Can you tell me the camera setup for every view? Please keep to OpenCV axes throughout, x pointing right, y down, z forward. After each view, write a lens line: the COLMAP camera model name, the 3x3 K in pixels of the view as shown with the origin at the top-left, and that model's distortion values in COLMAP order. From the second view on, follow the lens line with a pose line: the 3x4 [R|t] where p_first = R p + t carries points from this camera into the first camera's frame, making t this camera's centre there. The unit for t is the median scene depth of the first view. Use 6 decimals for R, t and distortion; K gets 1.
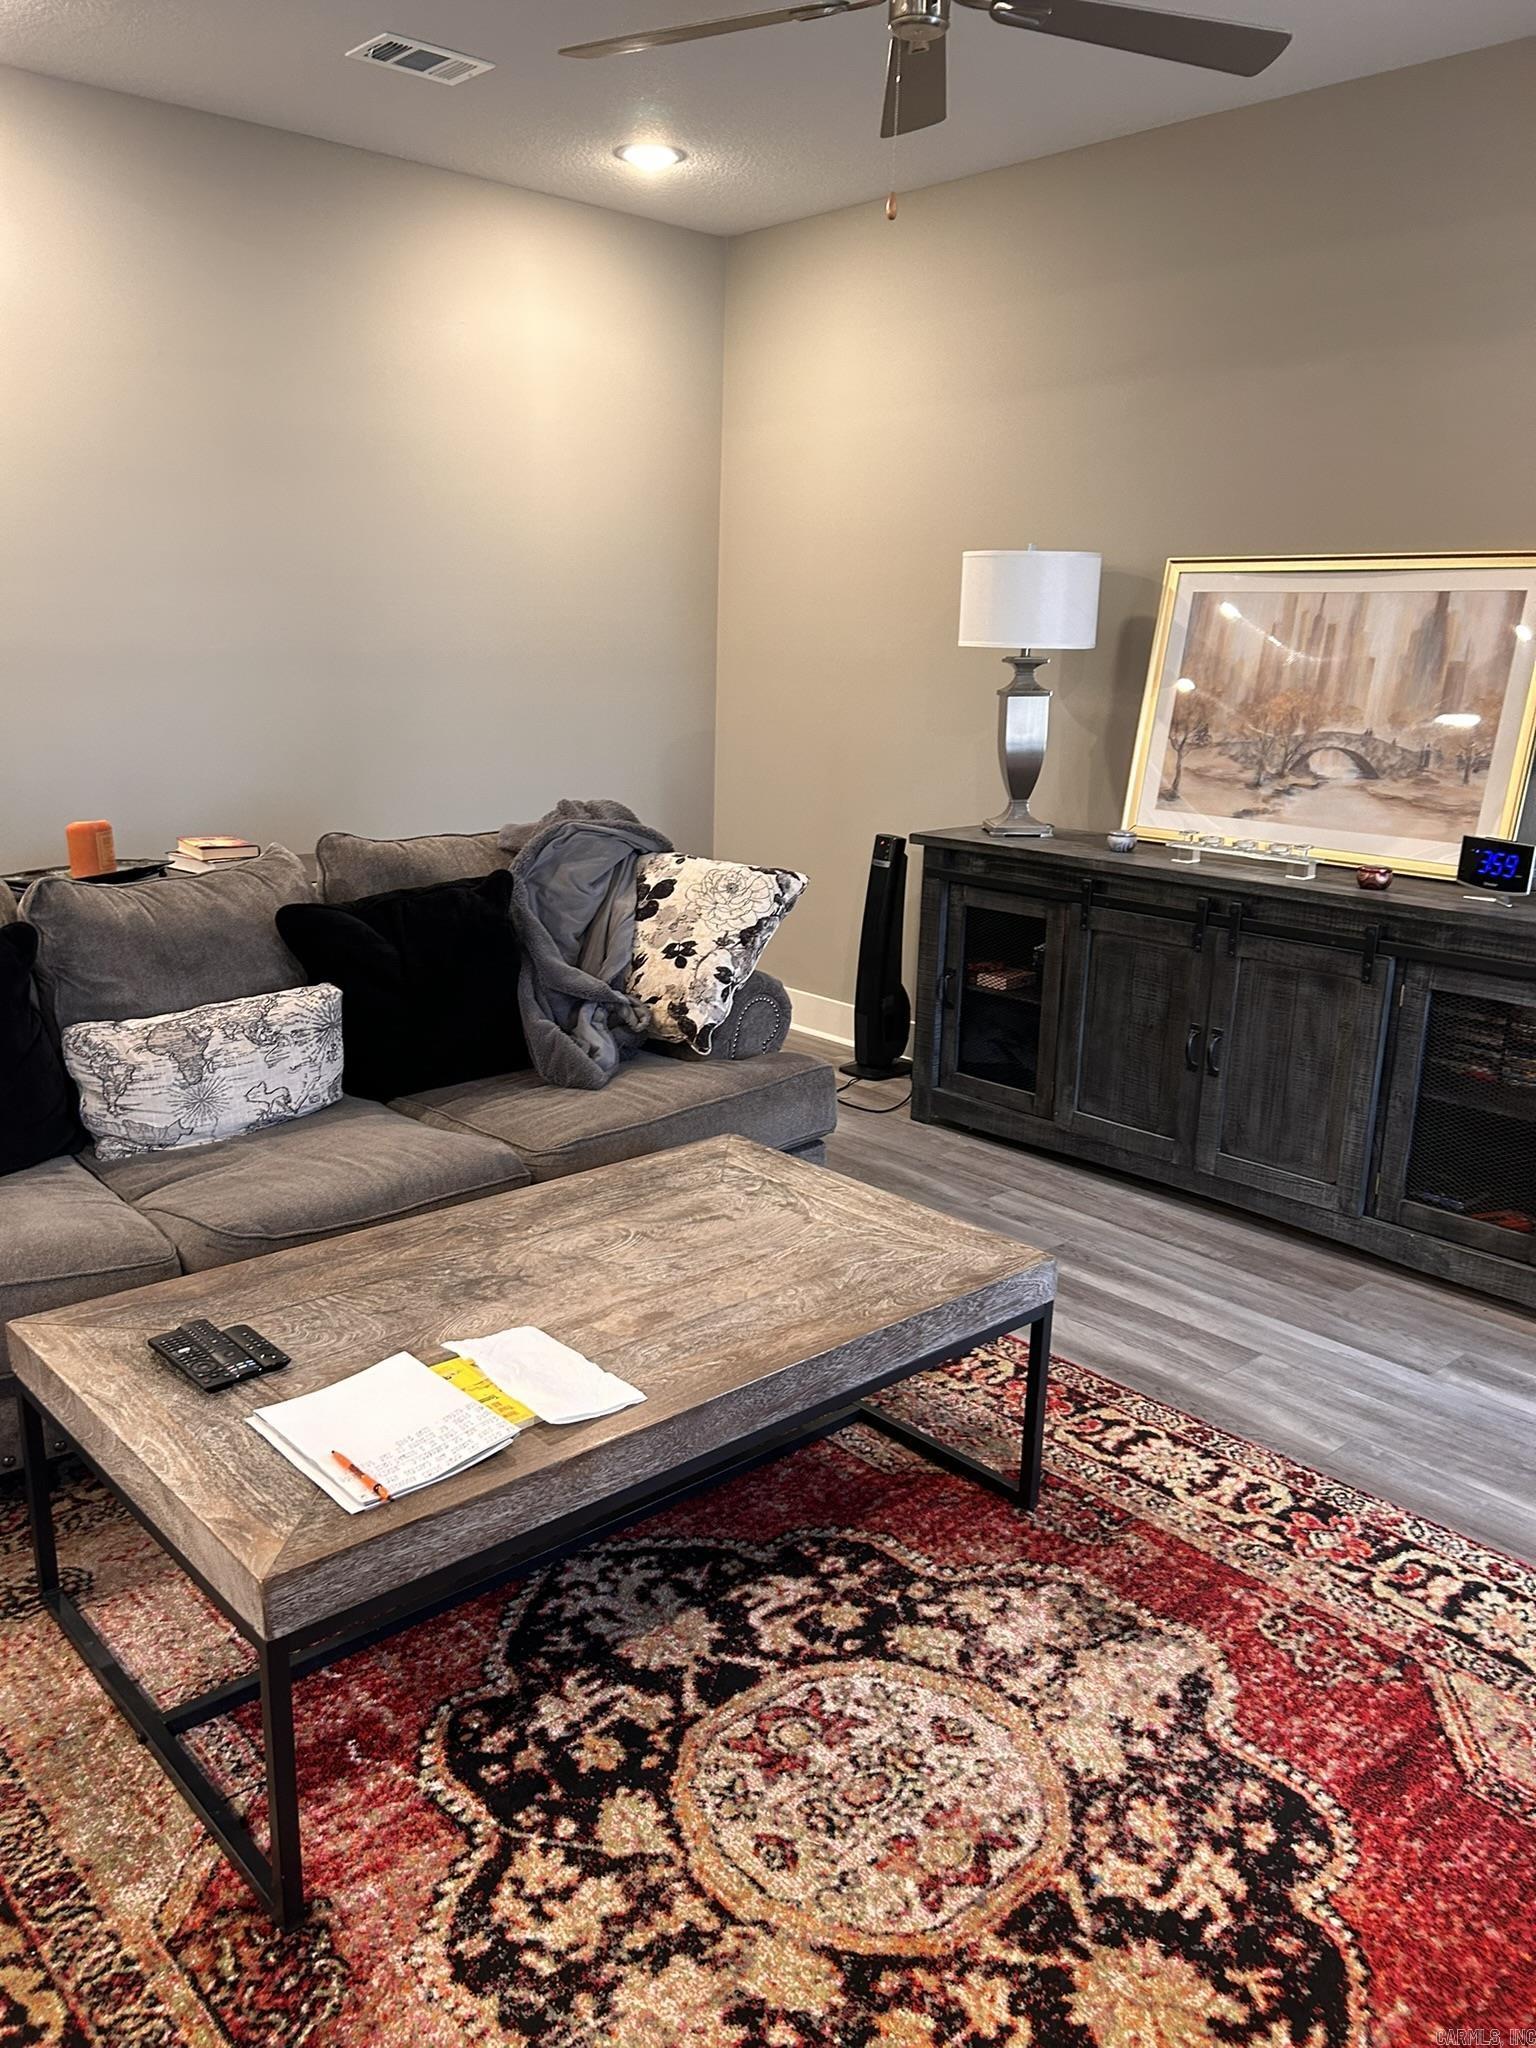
lens RADIAL K [[1541.5, 0, 745.6], [0, 1541.5, 1034.7], [0, 0, 1]] dist [0.042943, -0.050682]
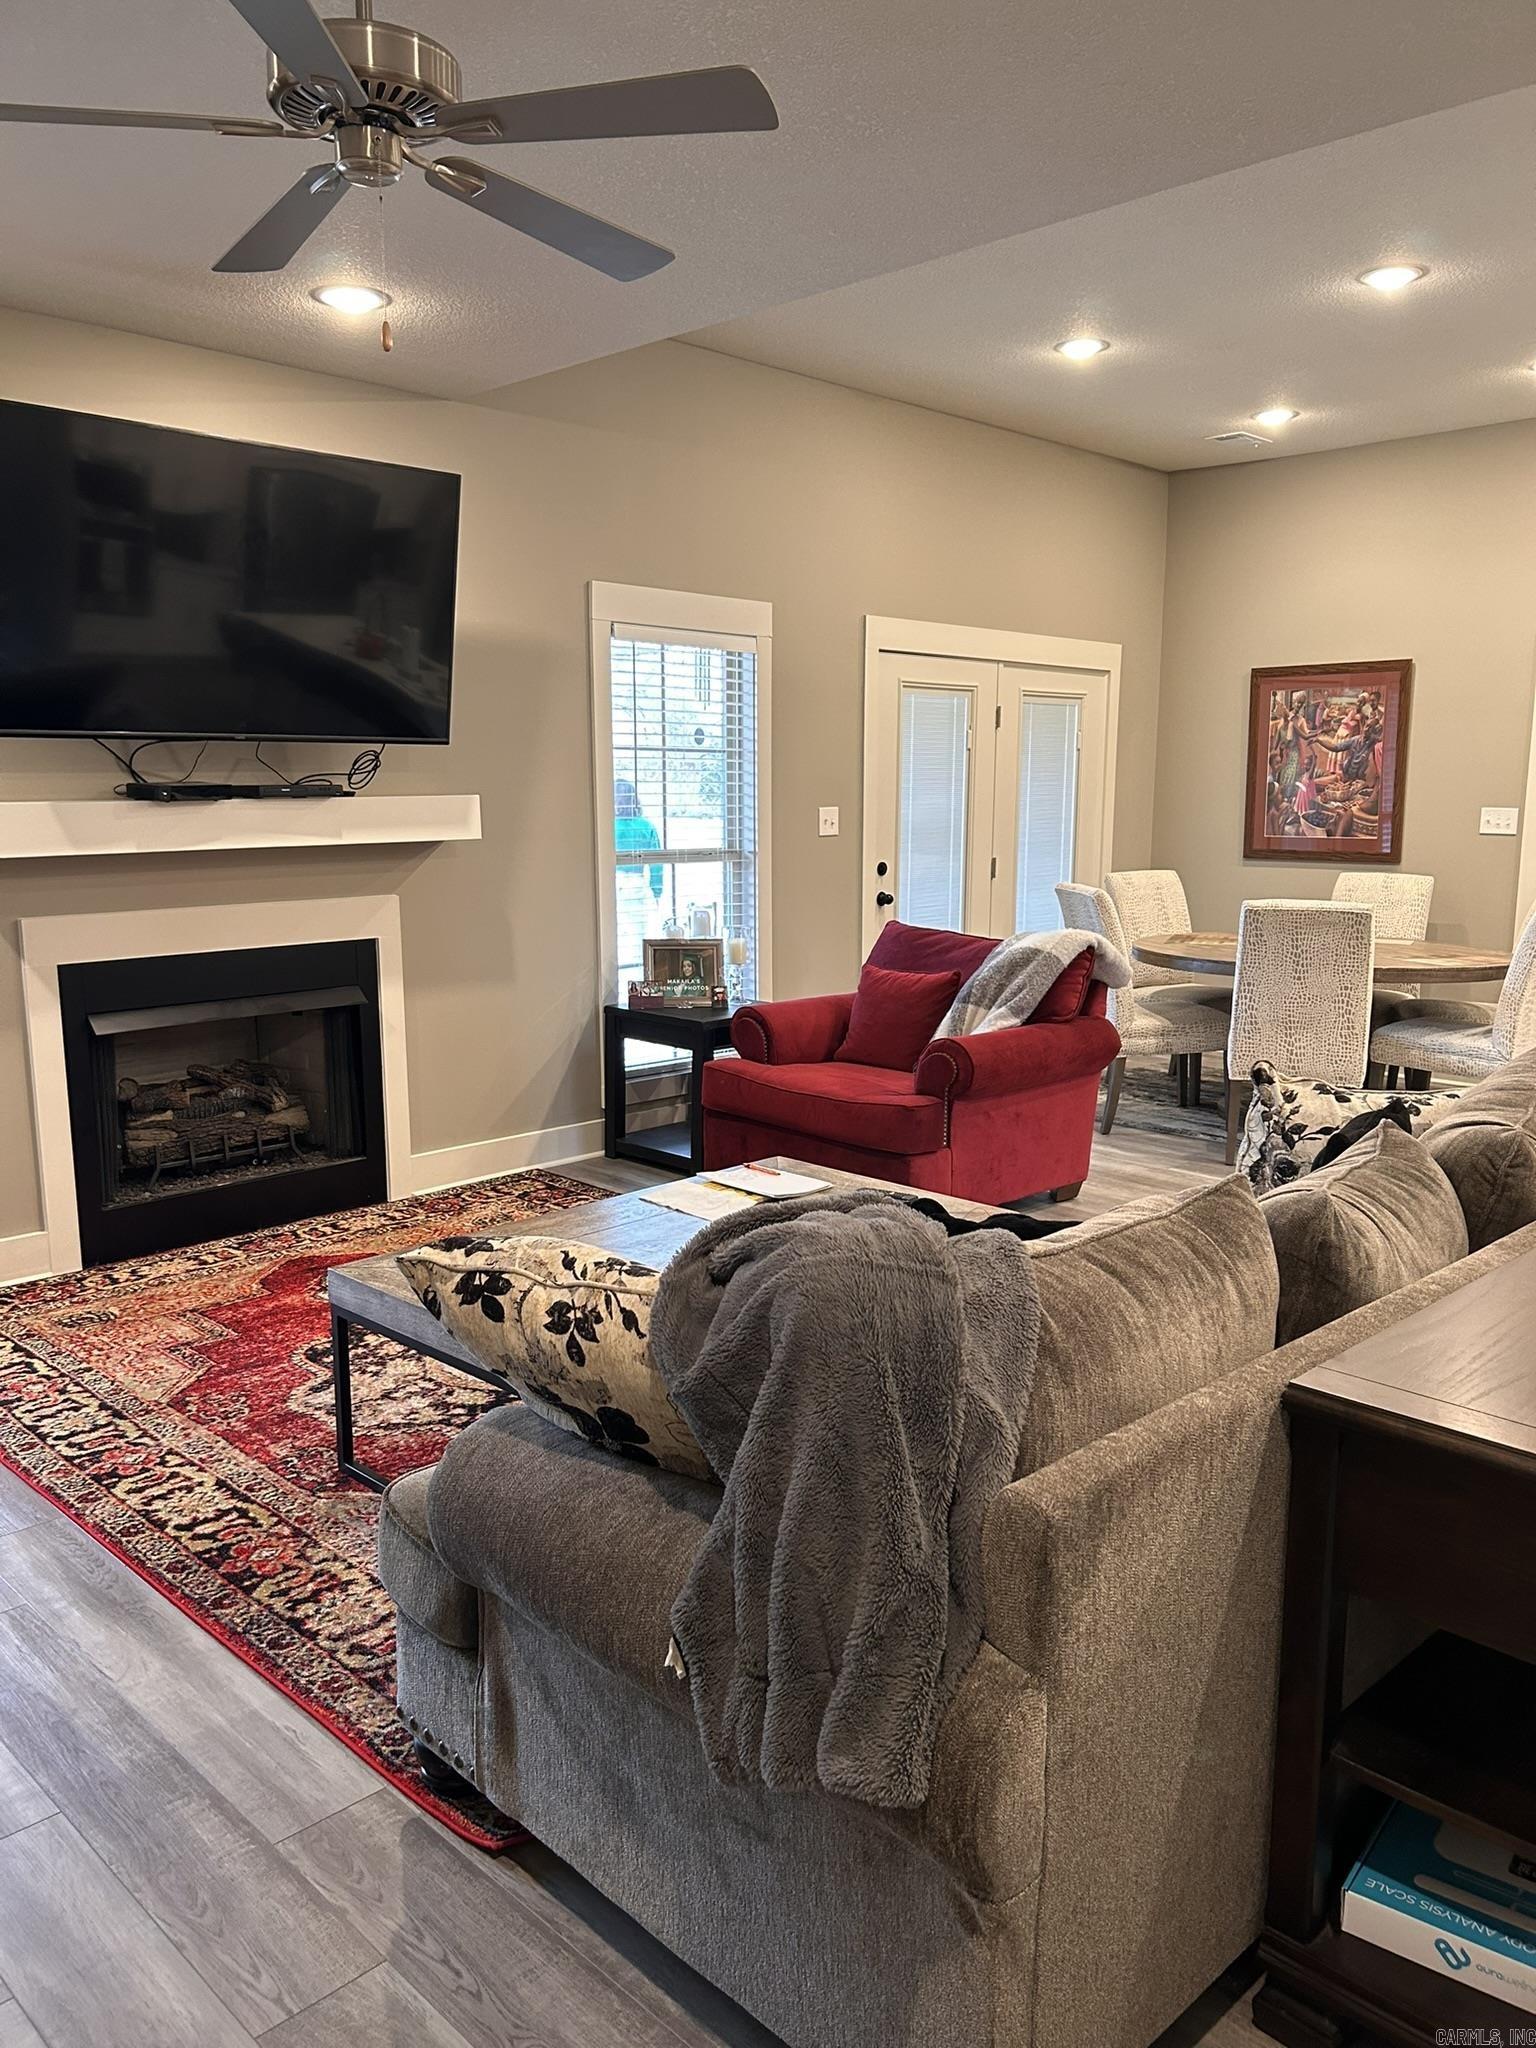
lens RADIAL K [[1541.5, 0, 774.1], [0, 1541.5, 1036.3], [0, 0, 1]] dist [0.042943, -0.050682]
pose [[-0.997149, -0.016202, -0.073692, -0.055128], [-0.044862, 0.912592, 0.406402, -0.447526], [0.060666, 0.408550, -0.910718, 1.650464]]
